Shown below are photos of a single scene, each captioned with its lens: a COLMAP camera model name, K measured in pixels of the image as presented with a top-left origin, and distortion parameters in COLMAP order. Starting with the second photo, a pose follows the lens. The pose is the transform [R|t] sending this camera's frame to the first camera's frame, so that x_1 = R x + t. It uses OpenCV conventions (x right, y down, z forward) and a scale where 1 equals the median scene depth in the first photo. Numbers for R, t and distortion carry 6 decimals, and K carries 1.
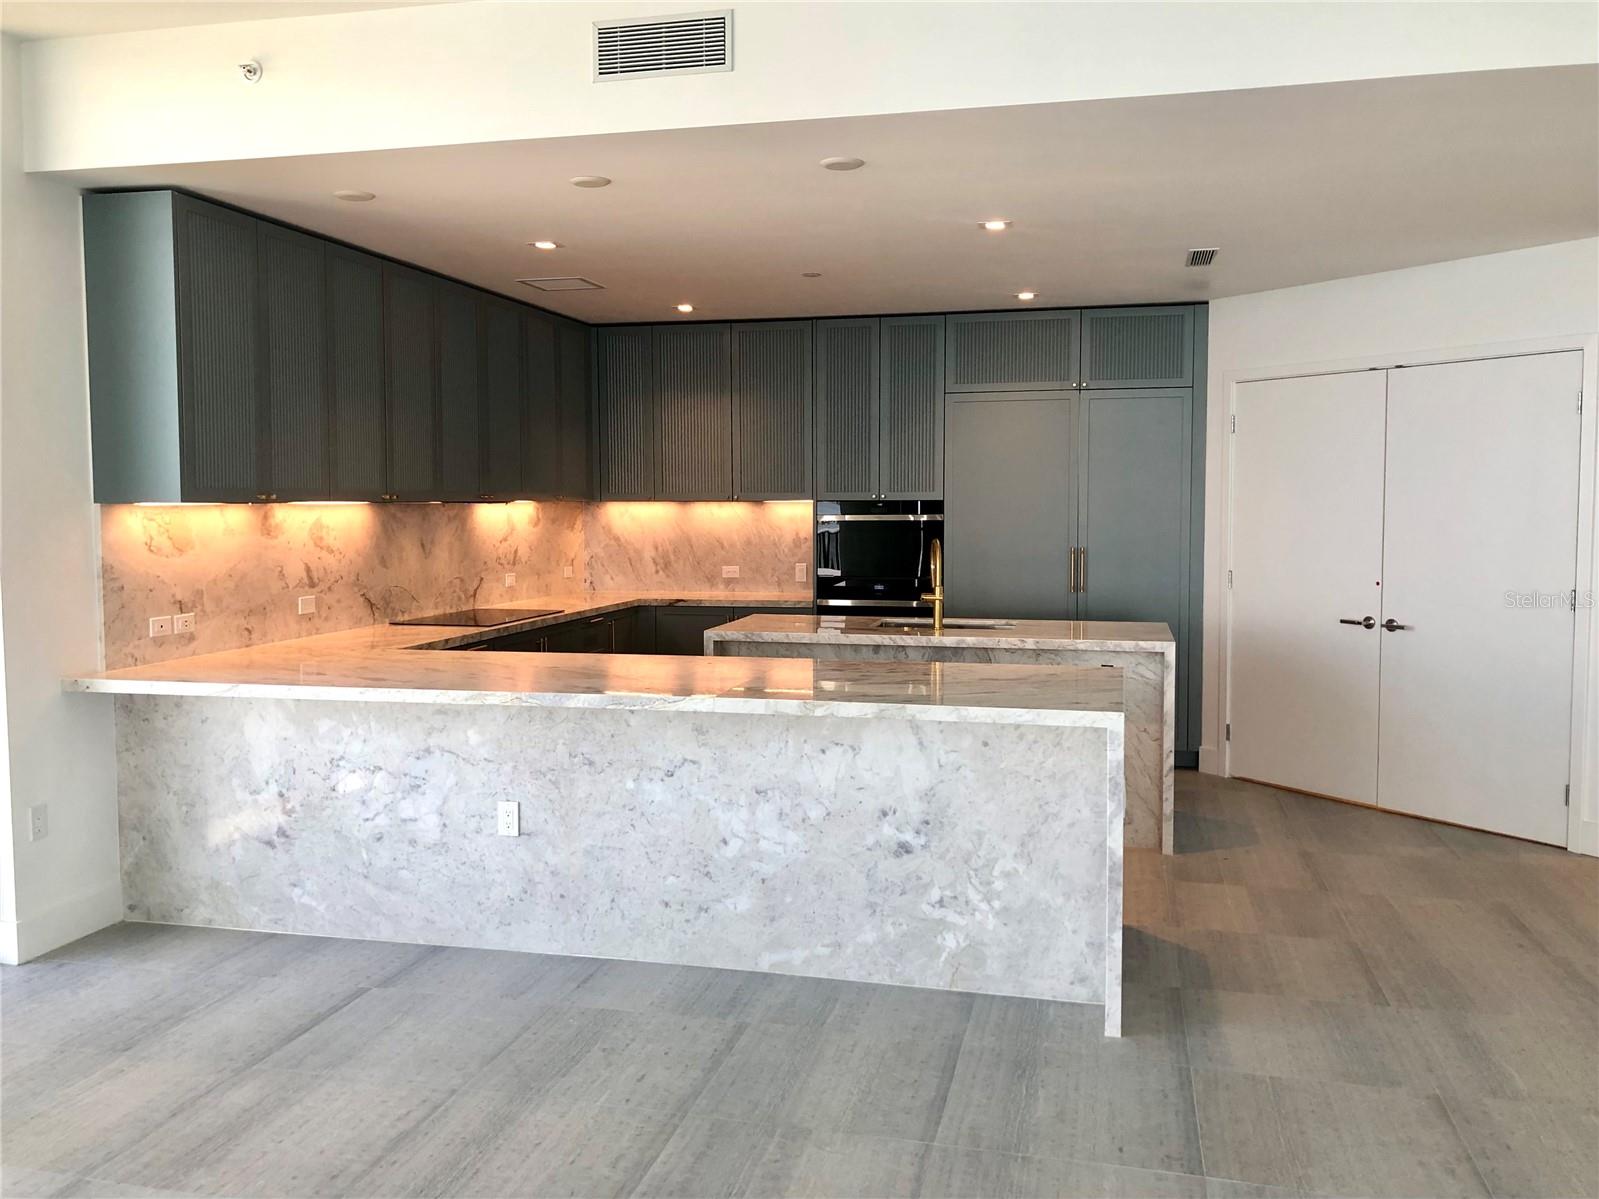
lens RADIAL K [[1346.7, 0, 802.4], [0, 1346.7, 574.0], [0, 0, 1]] dist [0.058948, -0.098136]
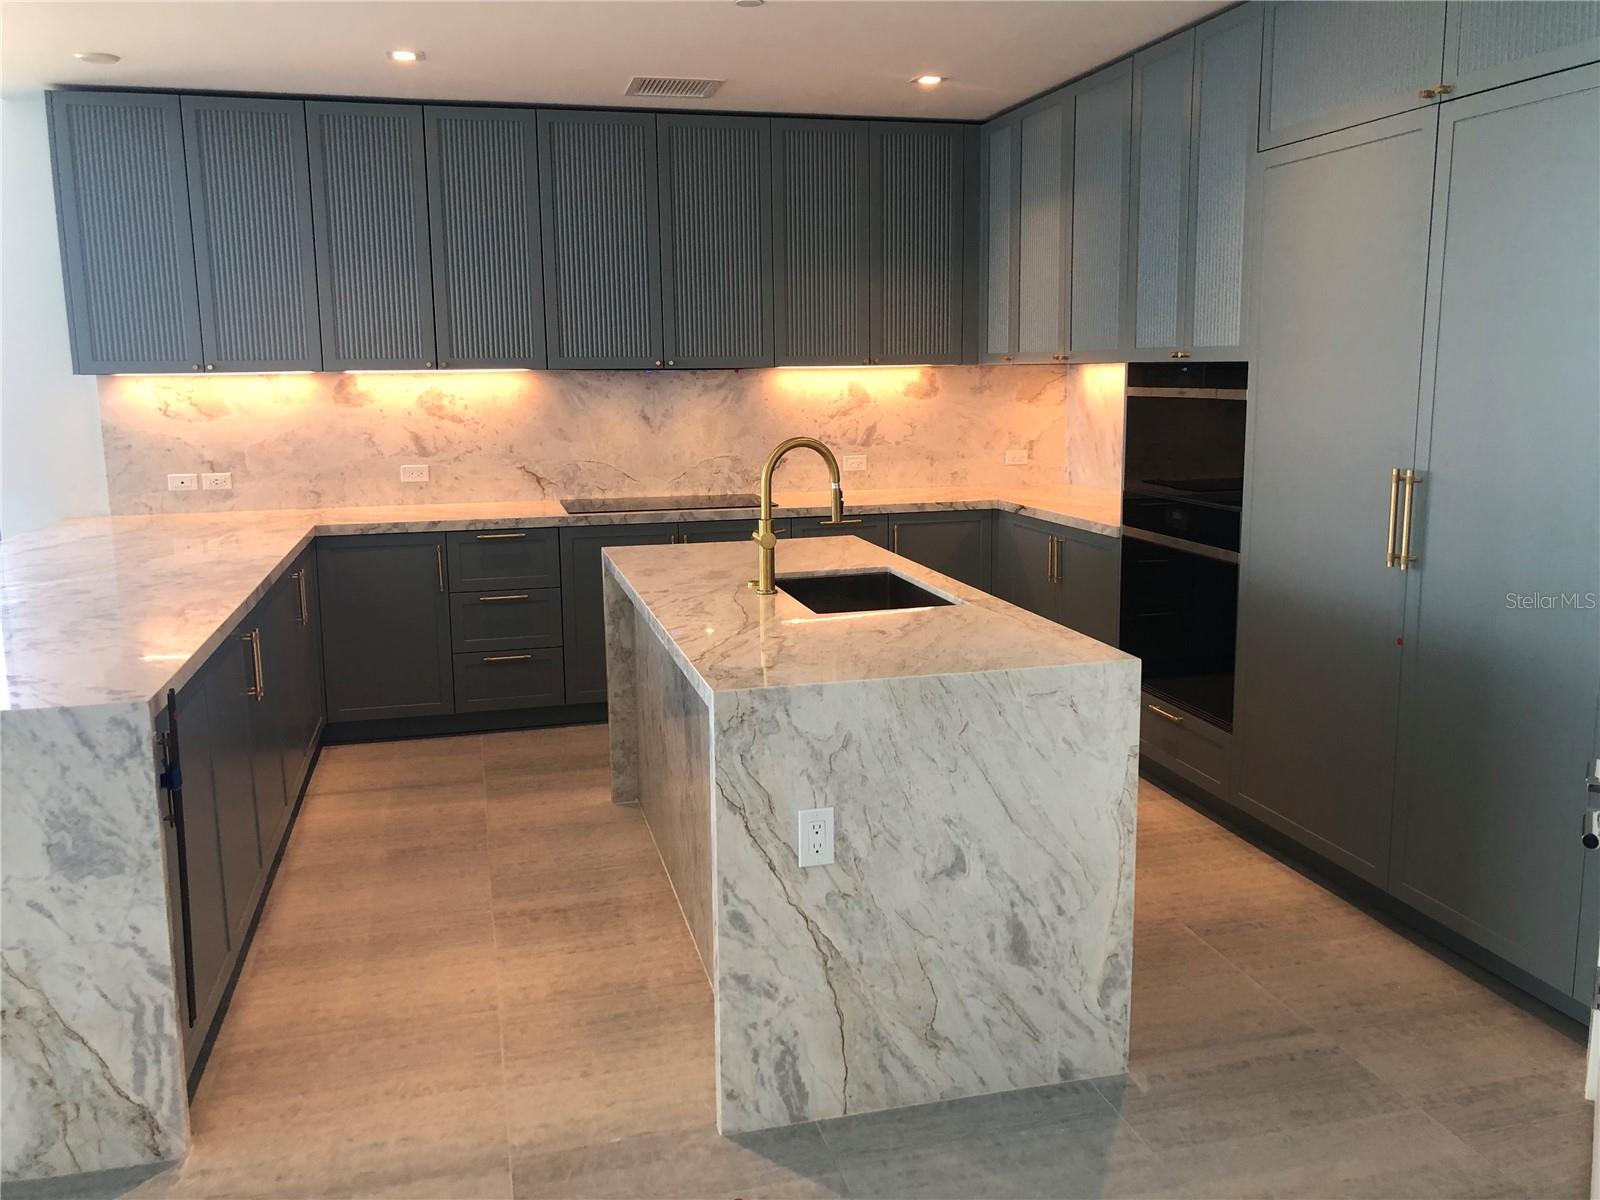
lens RADIAL K [[1321.1, 0, 796.3], [0, 1321.1, 565.2], [0, 0, 1]] dist [0.059455, -0.087142]
pose [[0.471291, 0.131219, -0.872162, 0.633799], [-0.038935, 0.991002, 0.128059, -0.046778], [0.881118, -0.026396, 0.472159, 0.773438]]
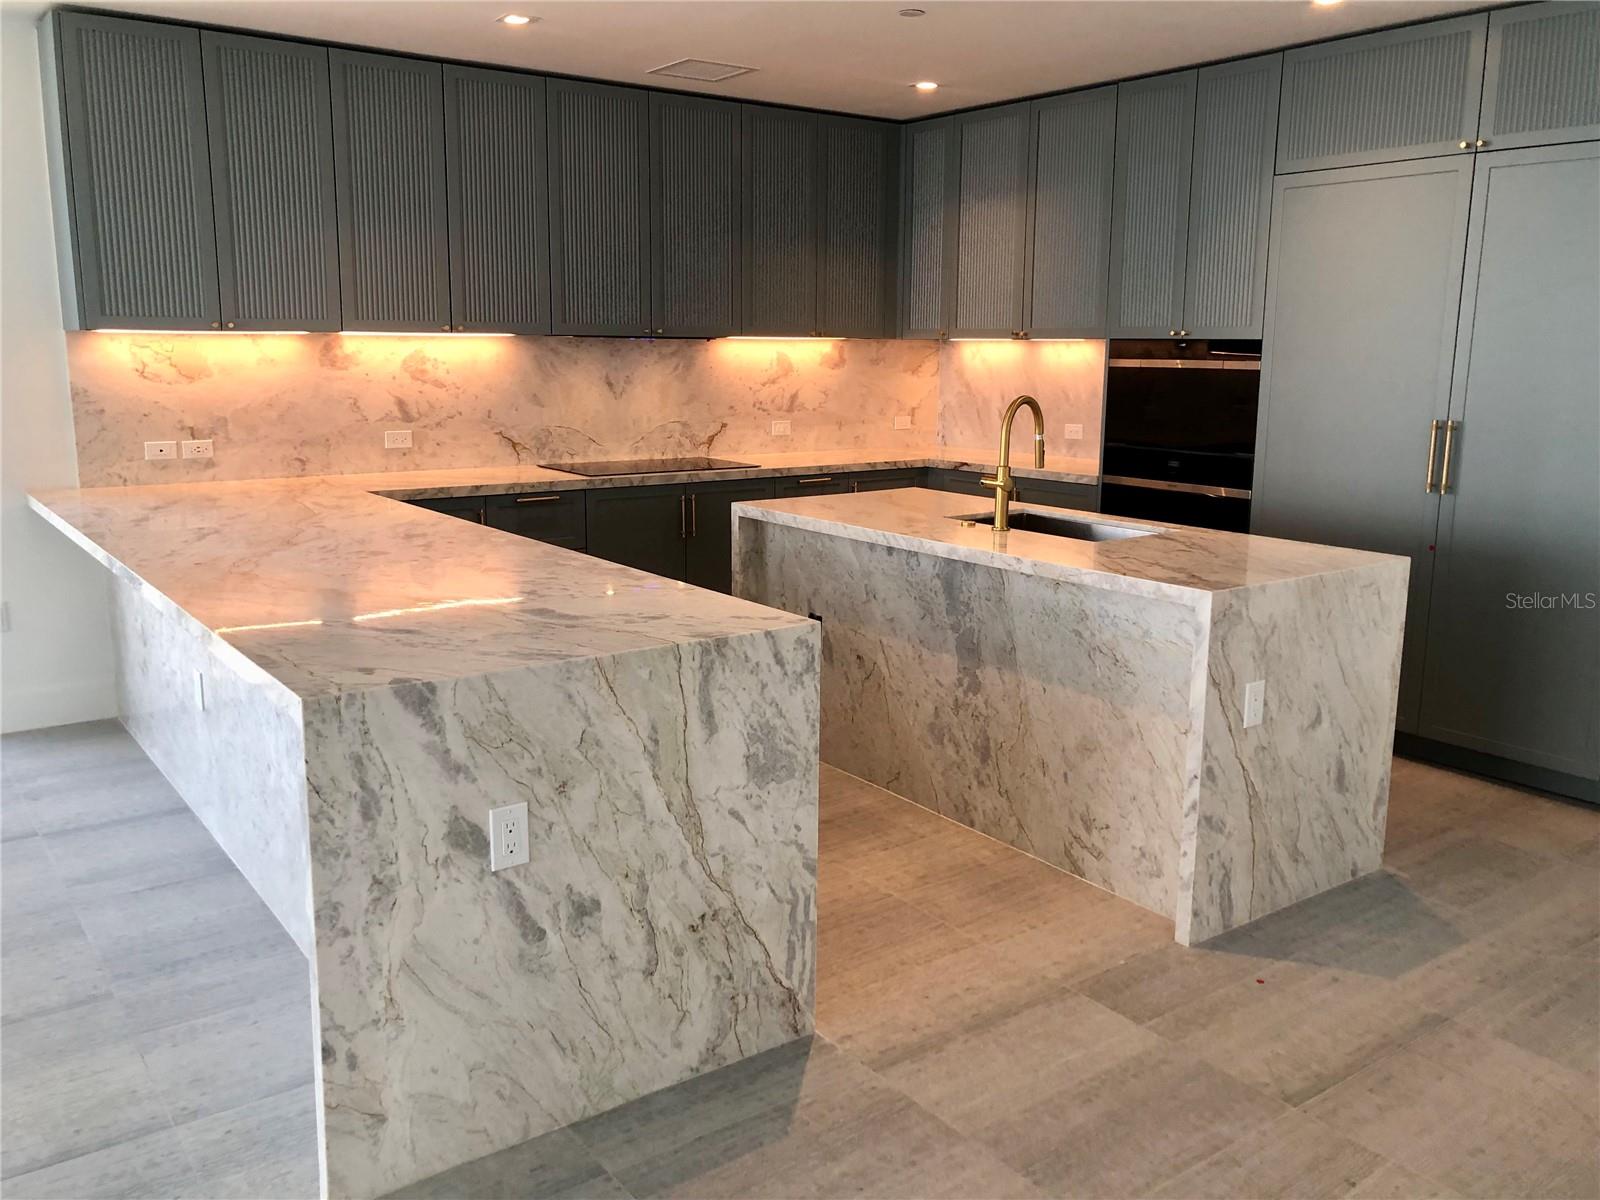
lens RADIAL K [[1321.1, 0, 796.3], [0, 1321.1, 565.2], [0, 0, 1]] dist [0.059455, -0.087142]
pose [[0.764046, 0.117496, -0.634373, 0.471775], [-0.046211, 0.990718, 0.127839, -0.023069], [0.643505, -0.068360, 0.762383, 0.440266]]
